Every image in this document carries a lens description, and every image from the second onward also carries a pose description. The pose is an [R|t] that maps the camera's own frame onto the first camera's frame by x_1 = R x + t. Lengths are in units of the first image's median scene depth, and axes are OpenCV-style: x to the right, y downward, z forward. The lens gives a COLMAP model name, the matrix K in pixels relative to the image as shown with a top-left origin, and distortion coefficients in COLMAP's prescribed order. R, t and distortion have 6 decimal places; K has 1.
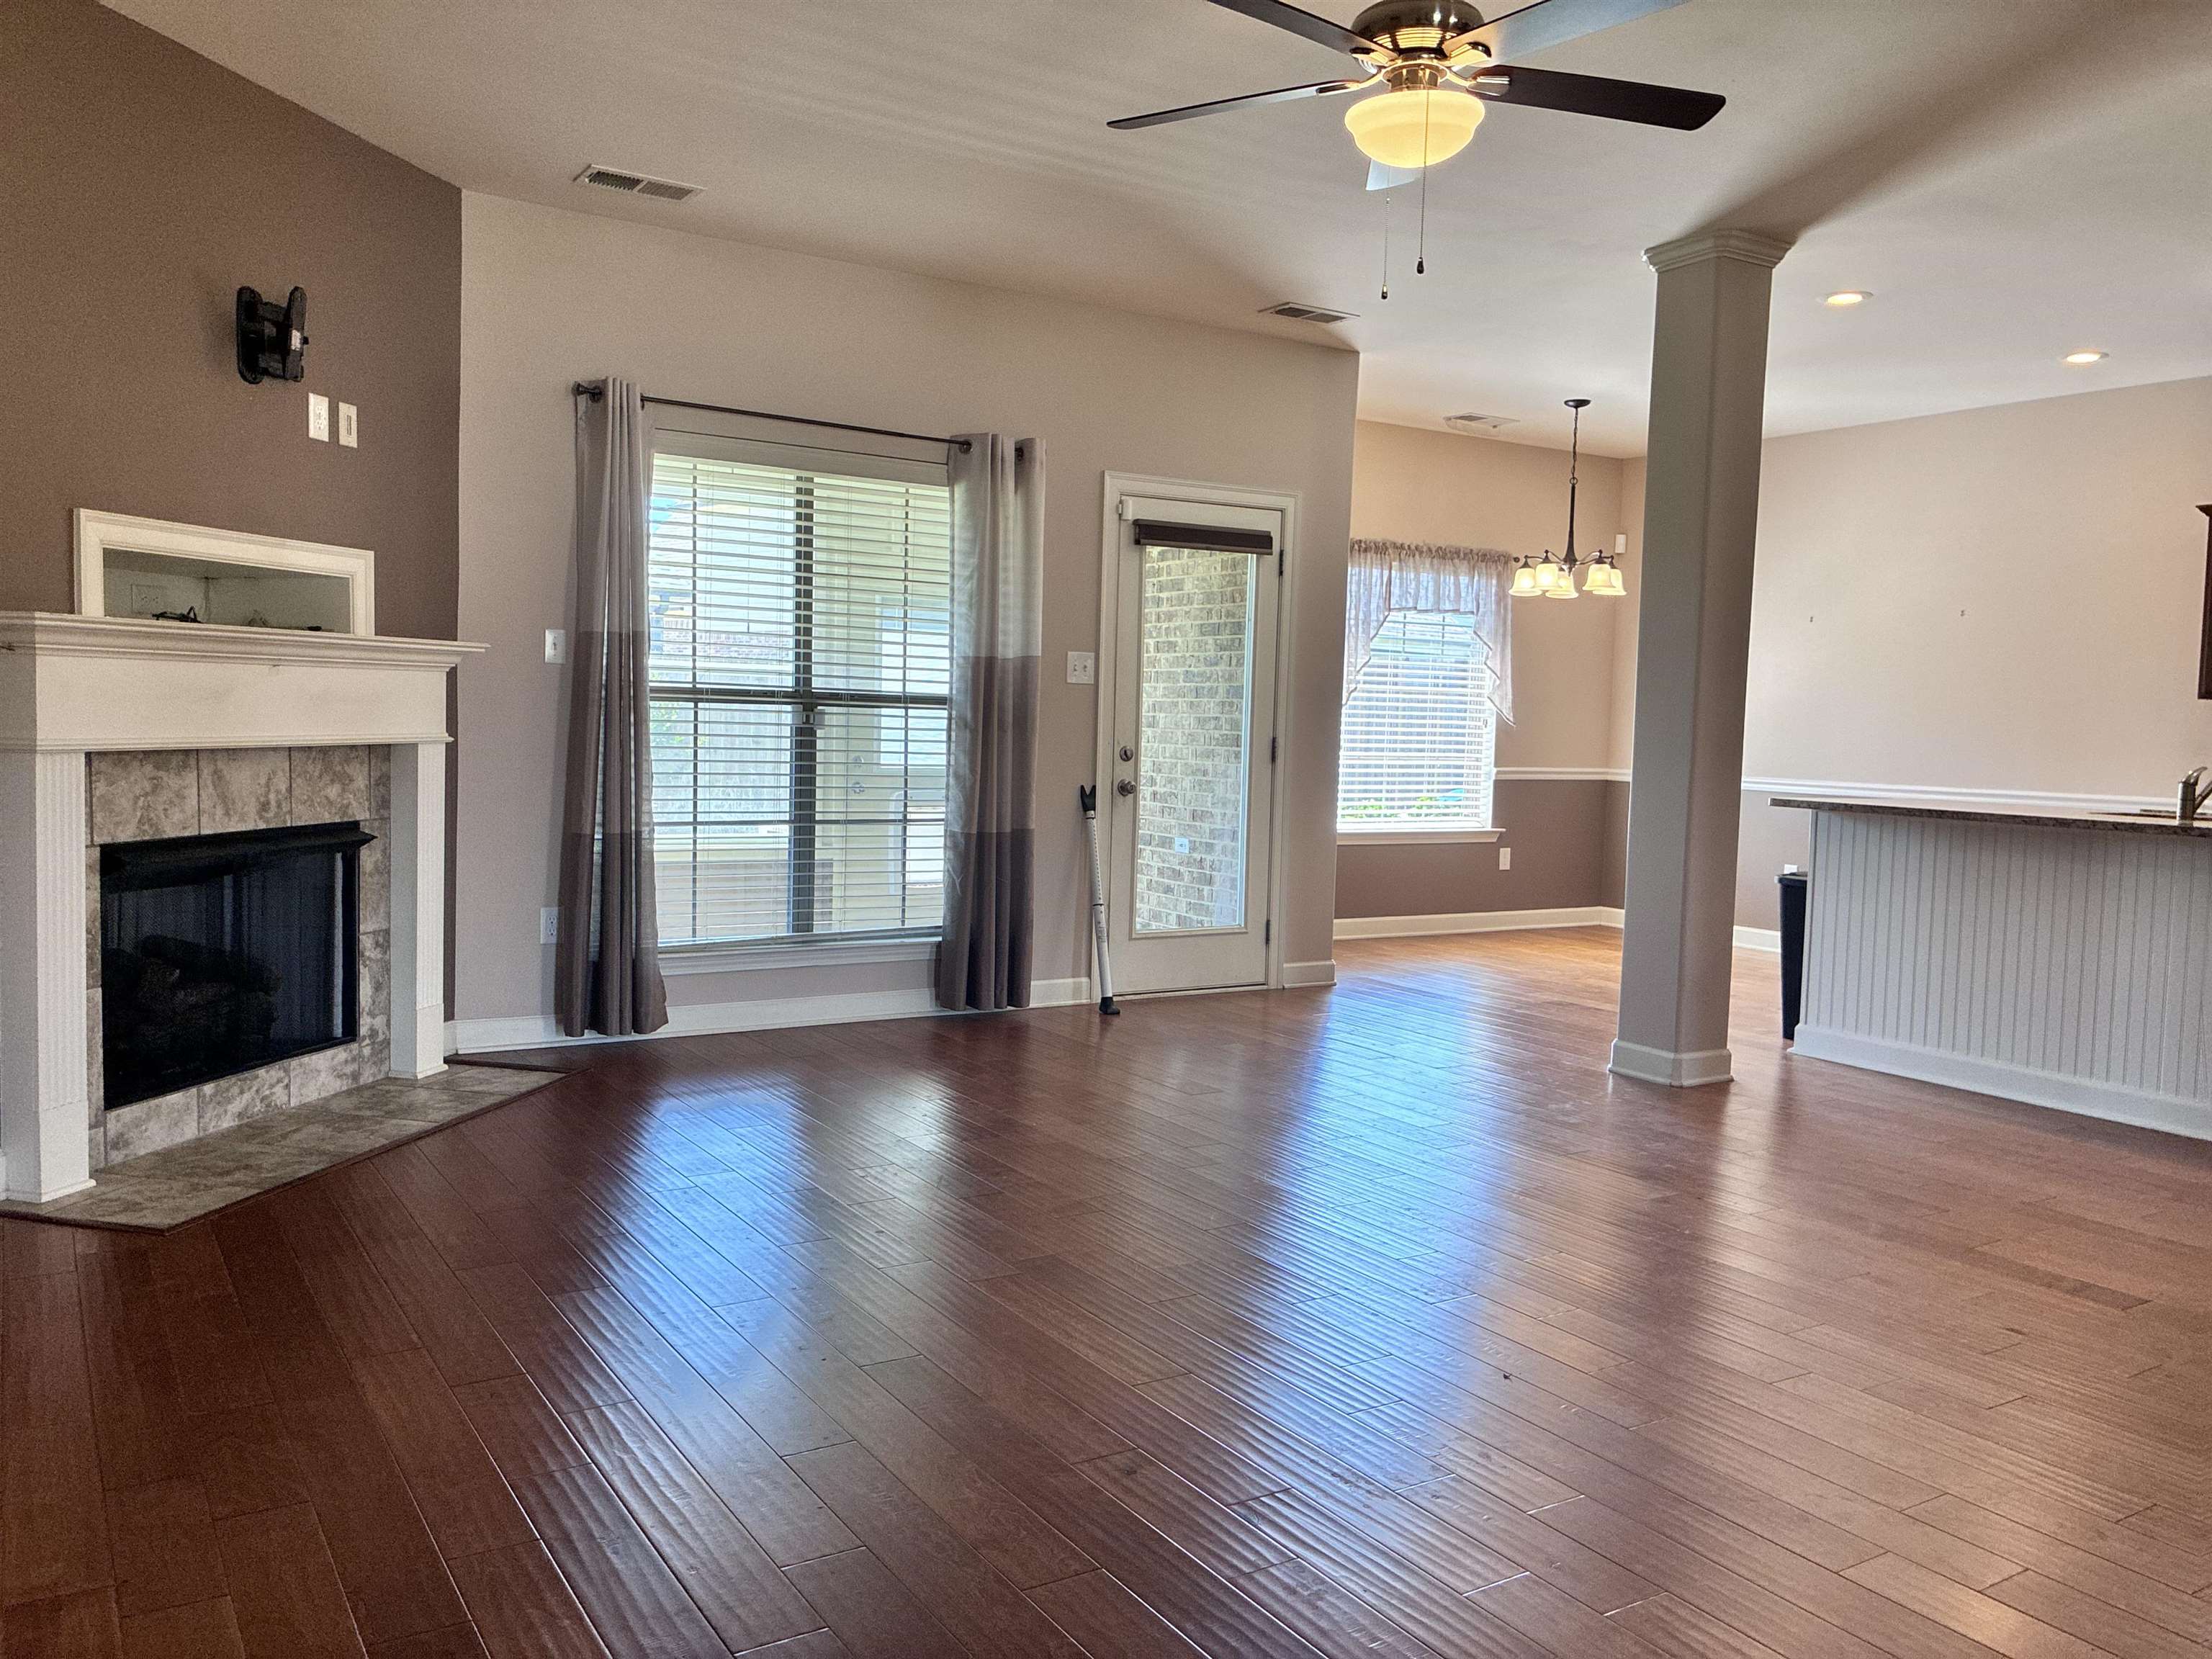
lens RADIAL K [[1682.7, 0, 1111.6], [0, 1682.7, 820.8], [0, 0, 1]] dist [0.054369, -0.072681]
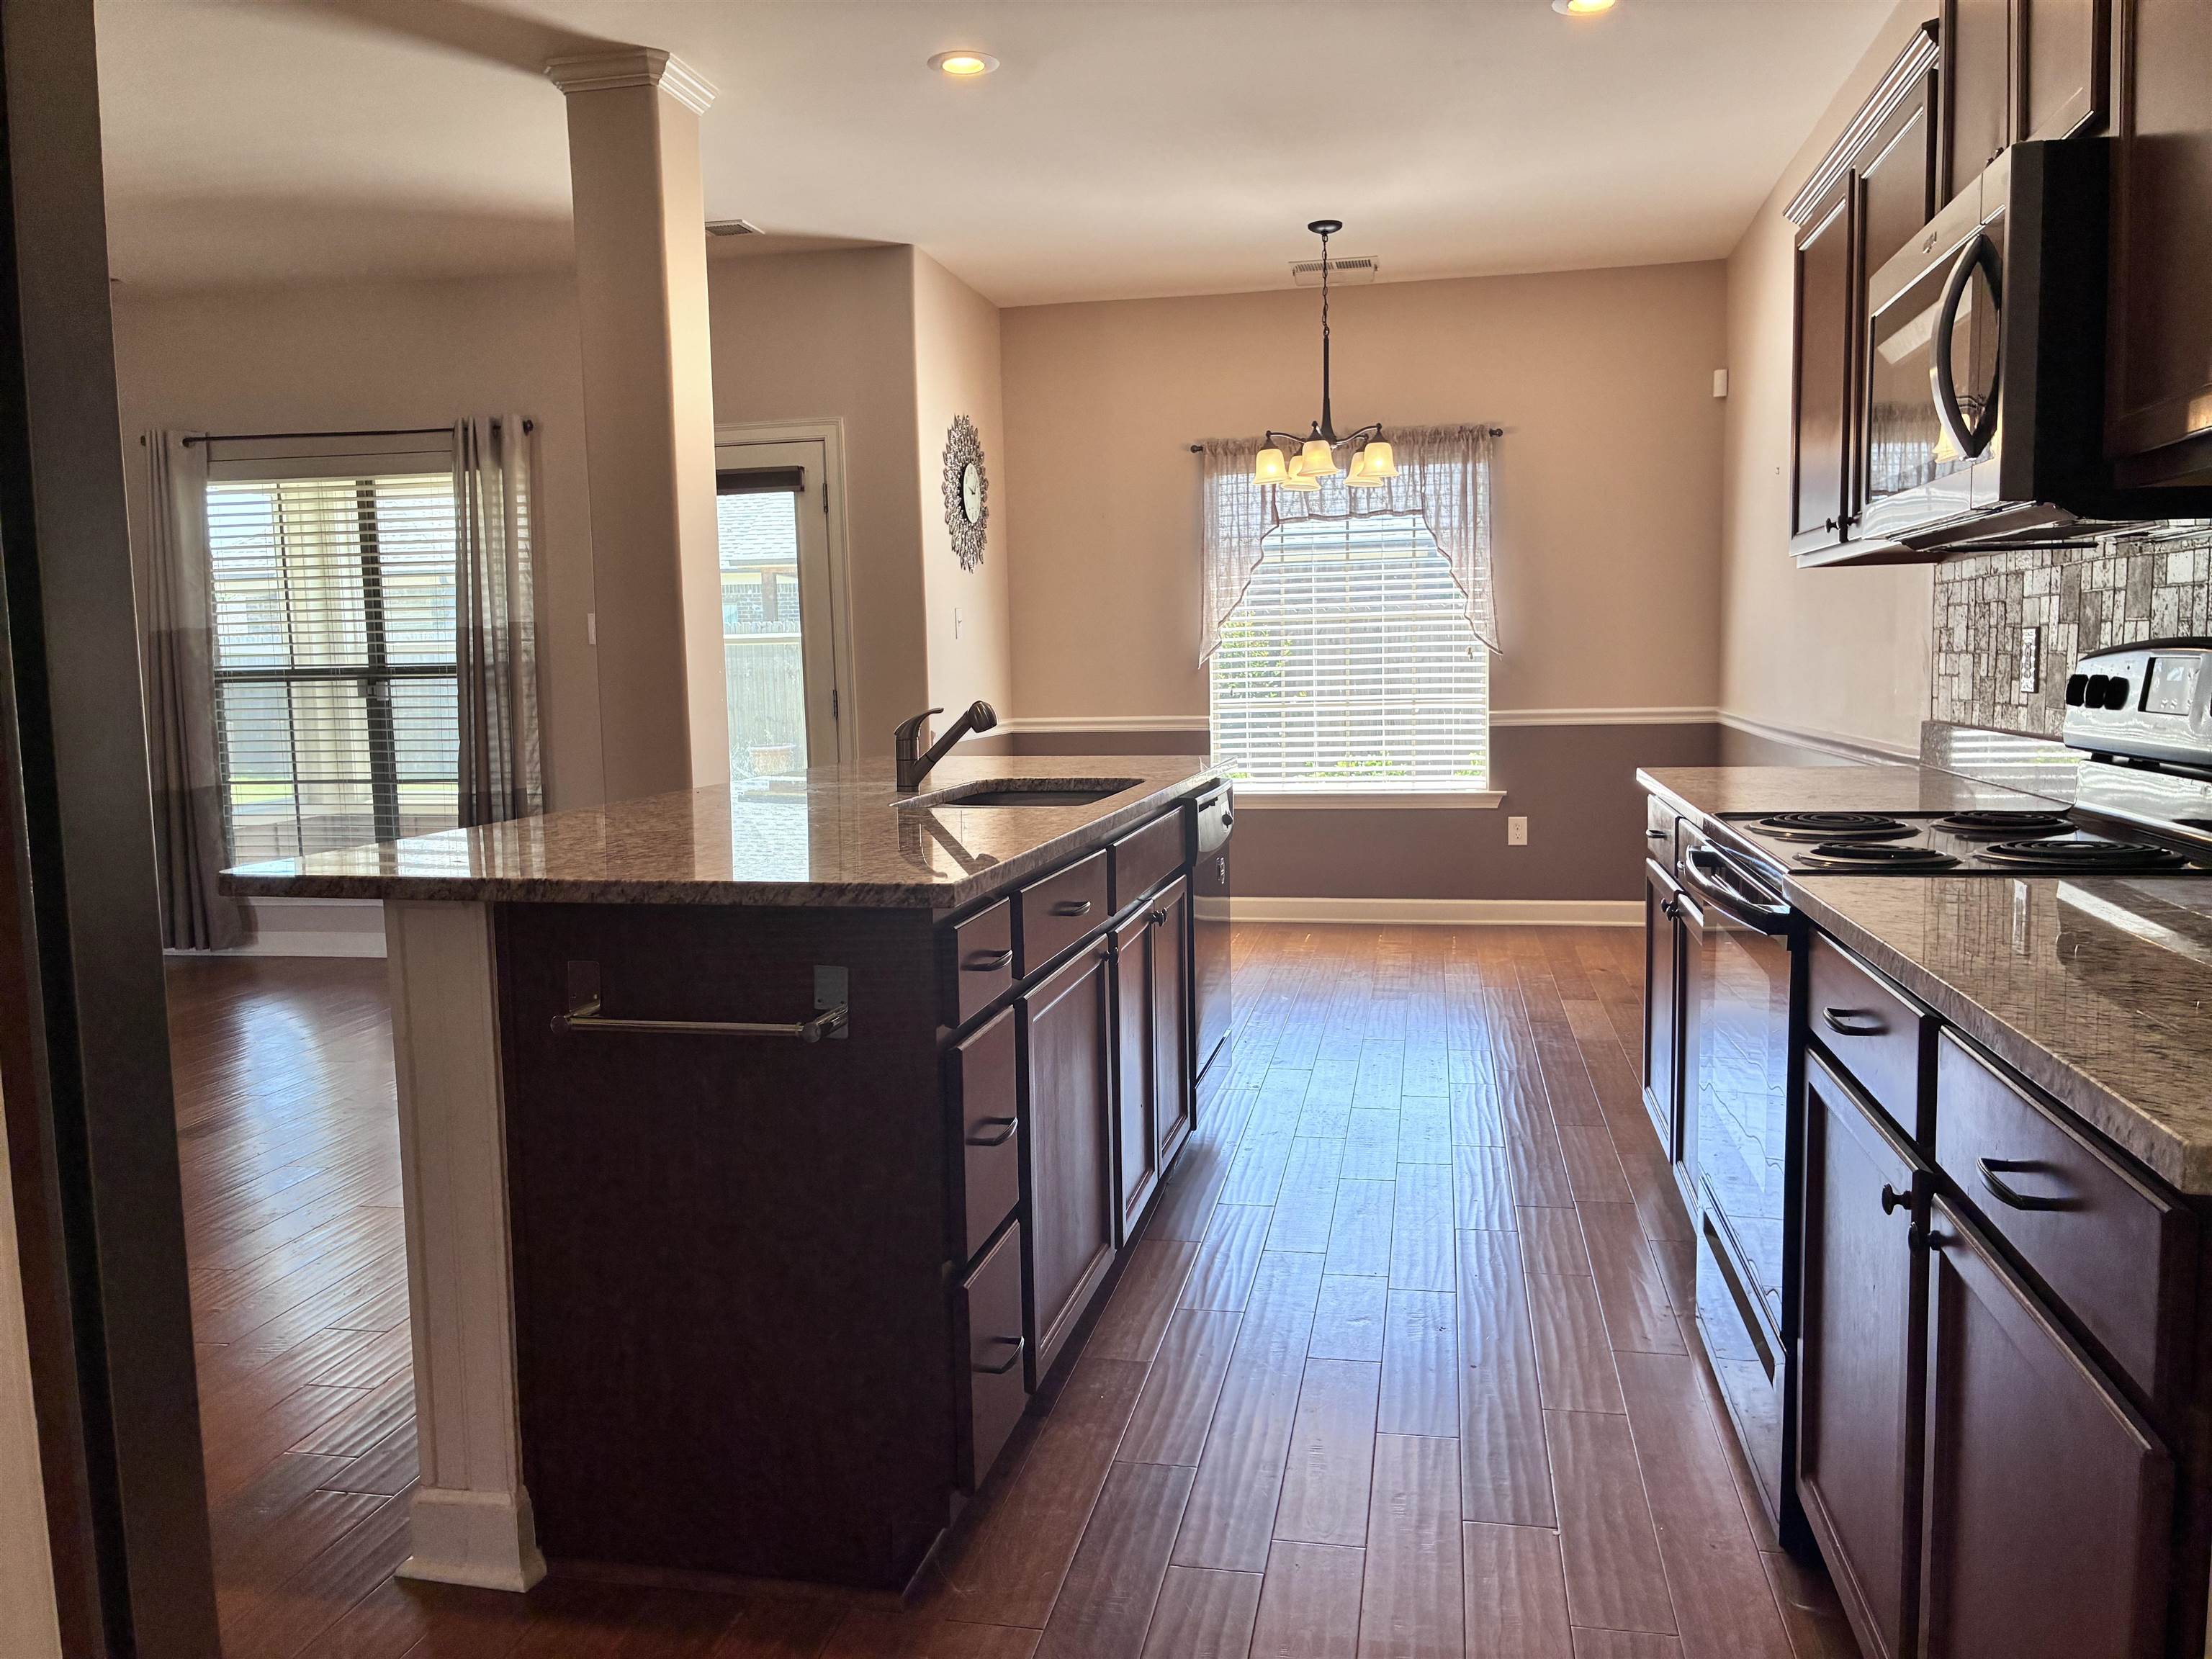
lens RADIAL K [[1682.7, 0, 1098.6], [0, 1682.7, 826.0], [0, 0, 1]] dist [0.054369, -0.072681]
pose [[0.711805, 0.021142, -0.702059, 0.977661], [-0.000386, 0.999559, 0.029709, -0.003084], [0.702377, -0.020876, 0.711499, 0.516132]]
